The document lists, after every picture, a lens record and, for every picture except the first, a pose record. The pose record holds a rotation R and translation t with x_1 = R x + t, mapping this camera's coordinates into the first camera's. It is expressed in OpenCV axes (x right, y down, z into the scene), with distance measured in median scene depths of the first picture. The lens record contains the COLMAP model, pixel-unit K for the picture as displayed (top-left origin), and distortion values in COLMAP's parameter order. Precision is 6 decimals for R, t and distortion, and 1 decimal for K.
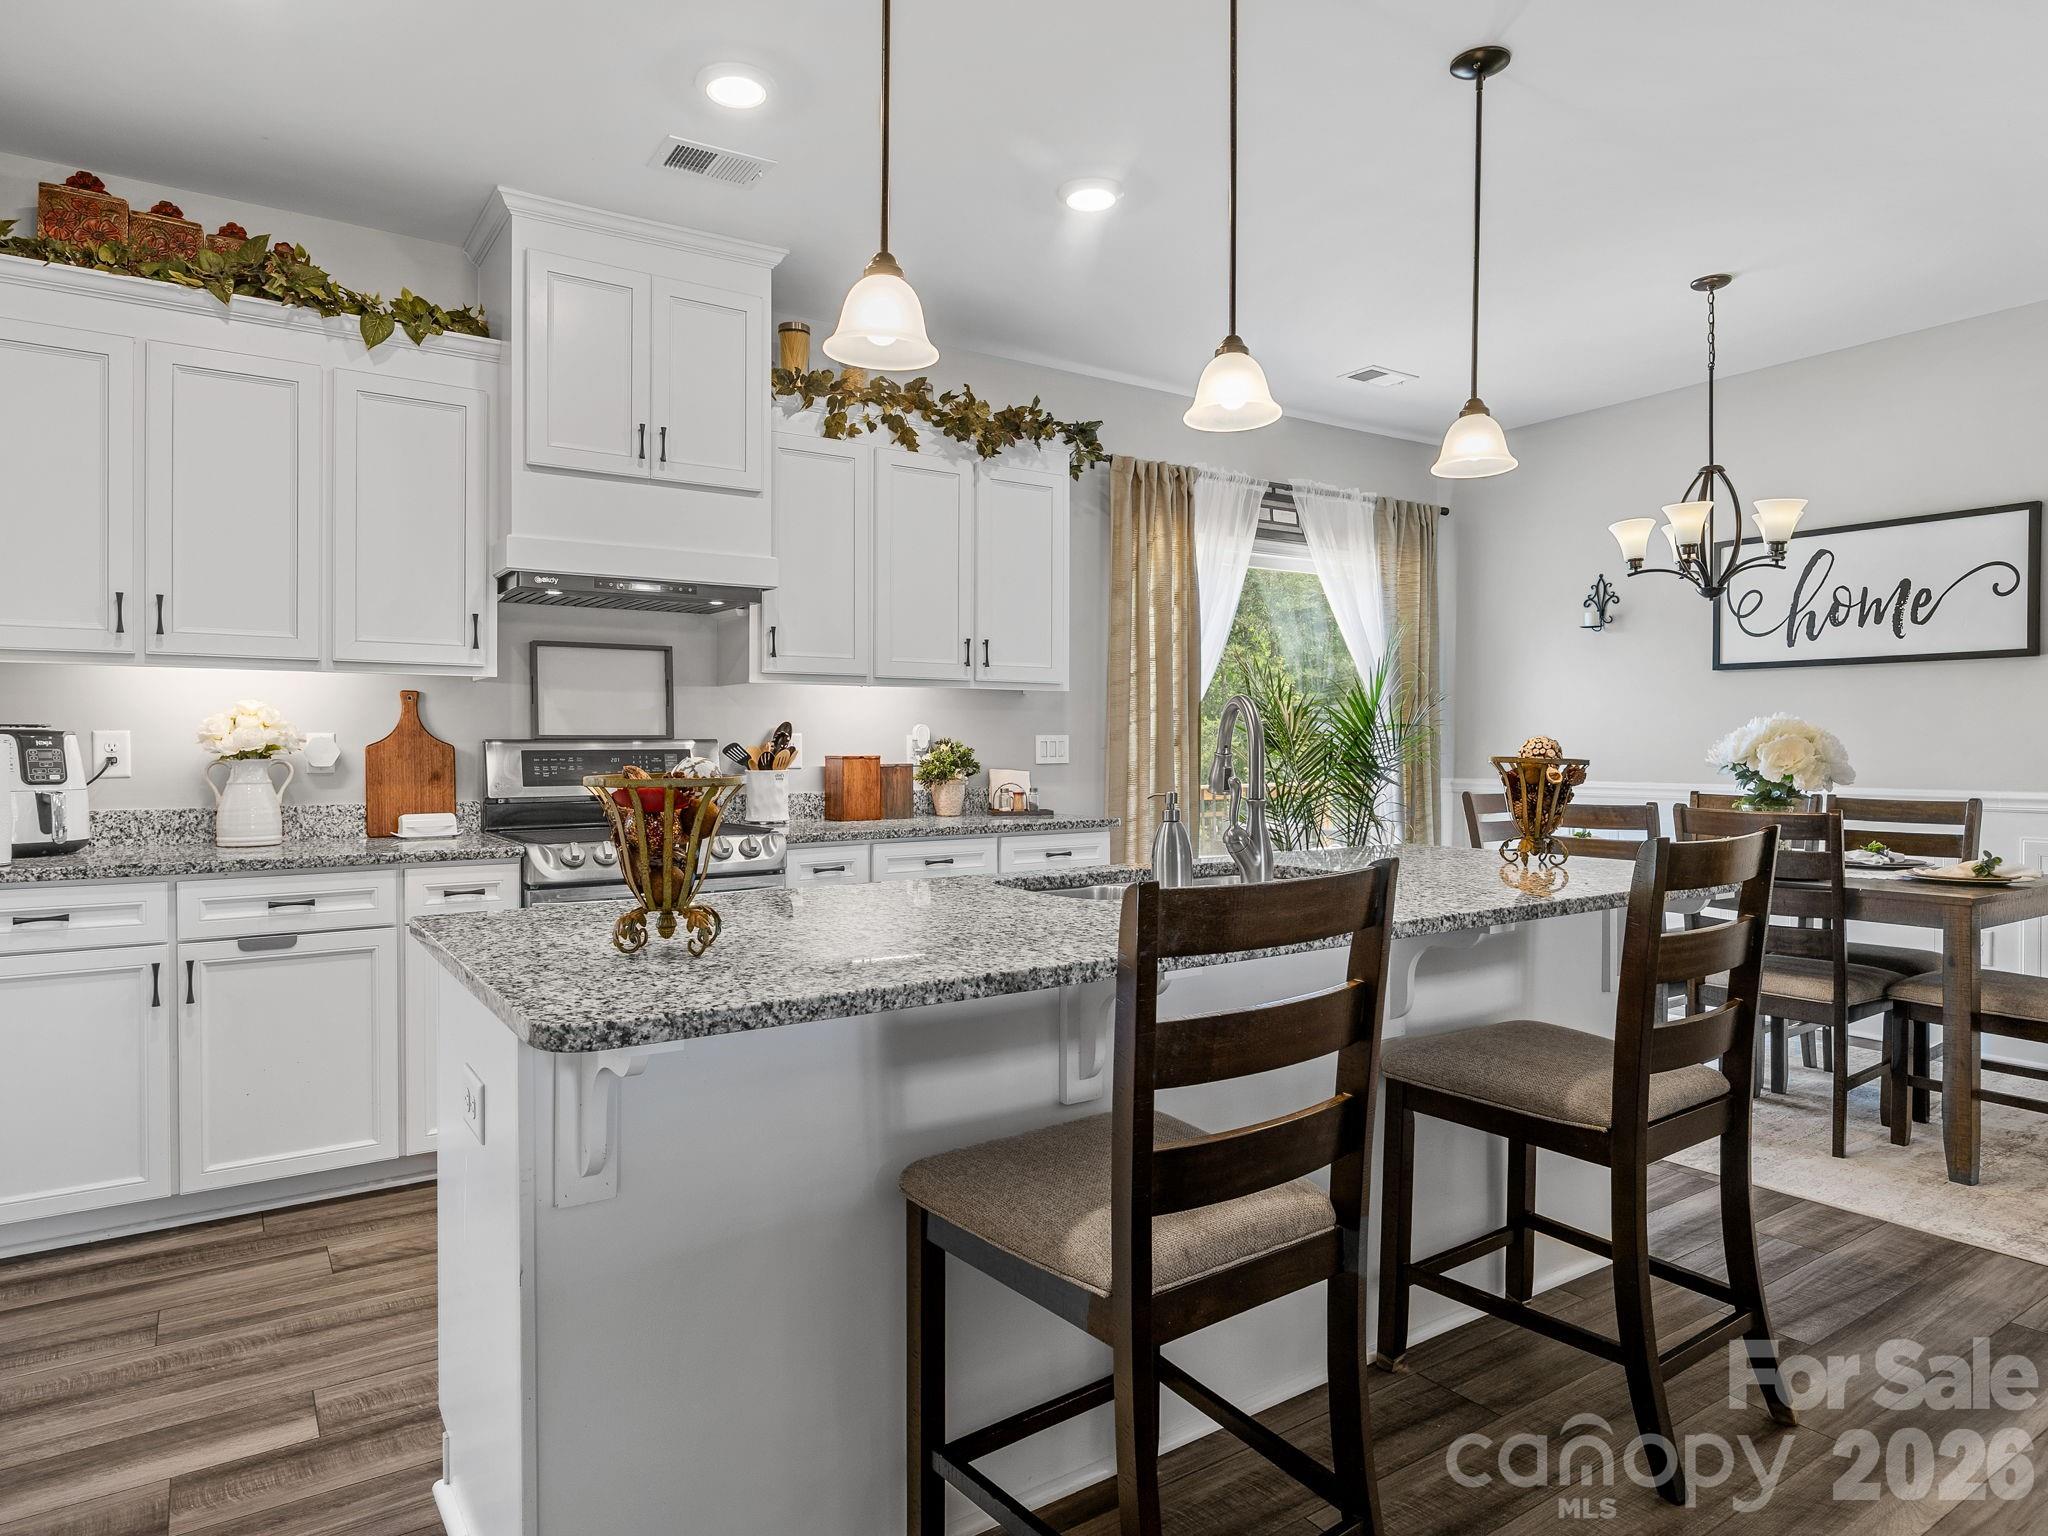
lens RADIAL K [[1213.5, 0, 1024.5], [0, 1213.5, 755.3], [0, 0, 1]] dist [-0.007849, -0.001107]
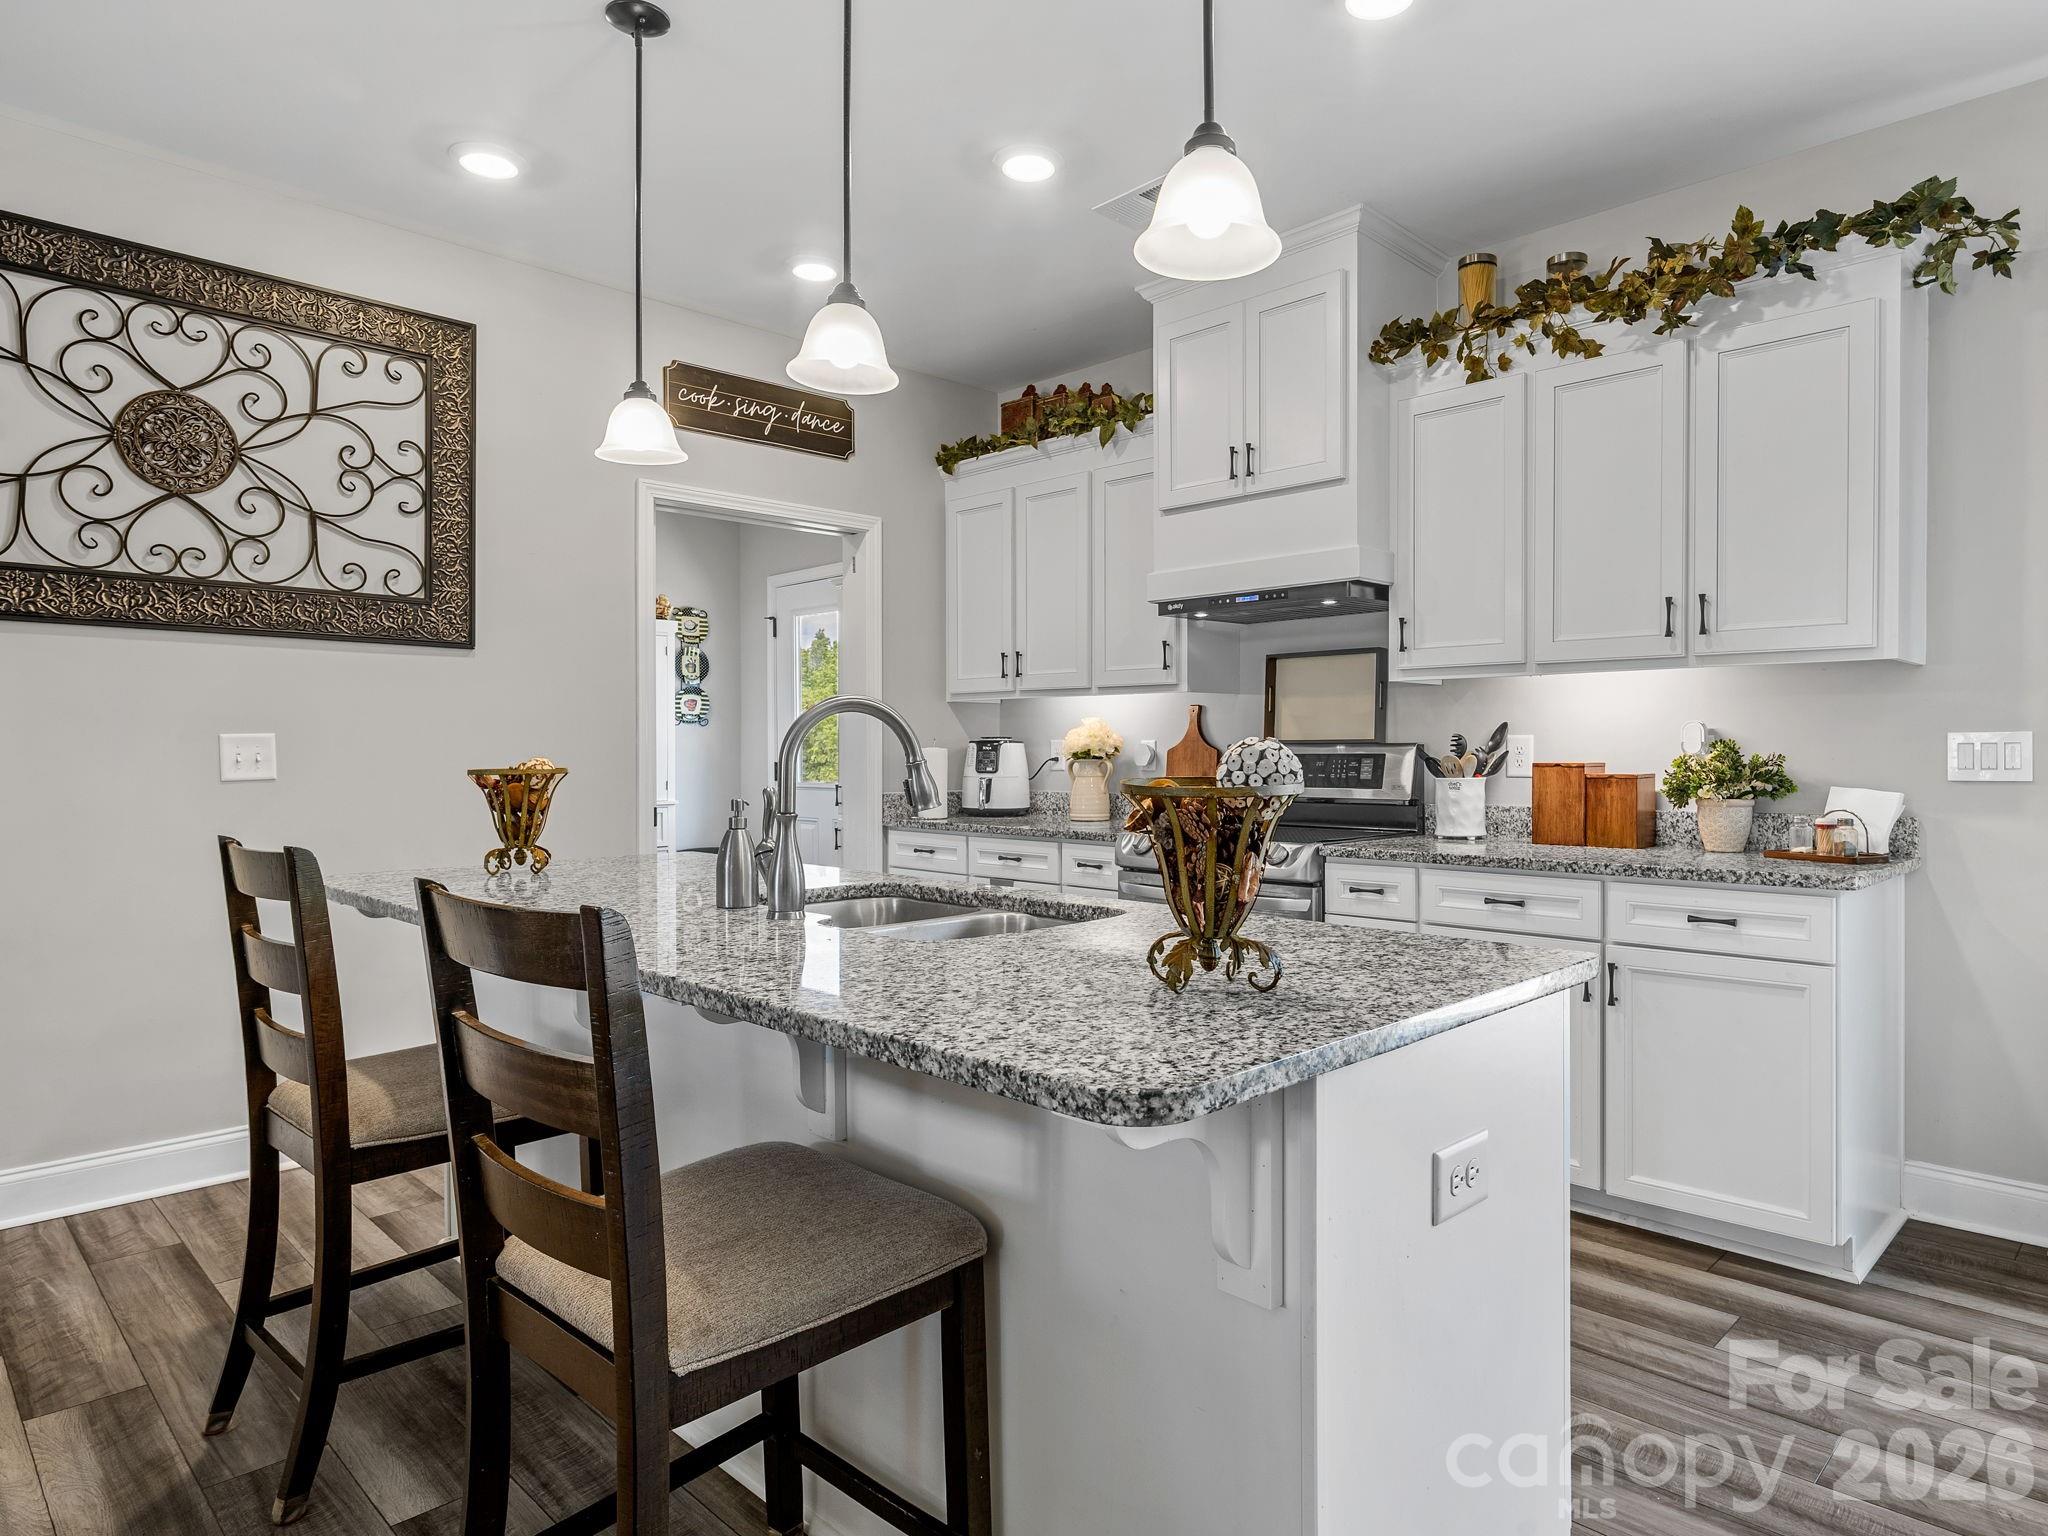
lens RADIAL K [[1213.5, 0, 1062.6], [0, 1213.5, 762.1], [0, 0, 1]] dist [-0.007849, -0.001107]
pose [[0.207832, 0.010713, -0.978106, 0.676781], [-0.008554, 0.999922, 0.009135, -0.005682], [0.978127, 0.006468, 0.207907, 0.619652]]
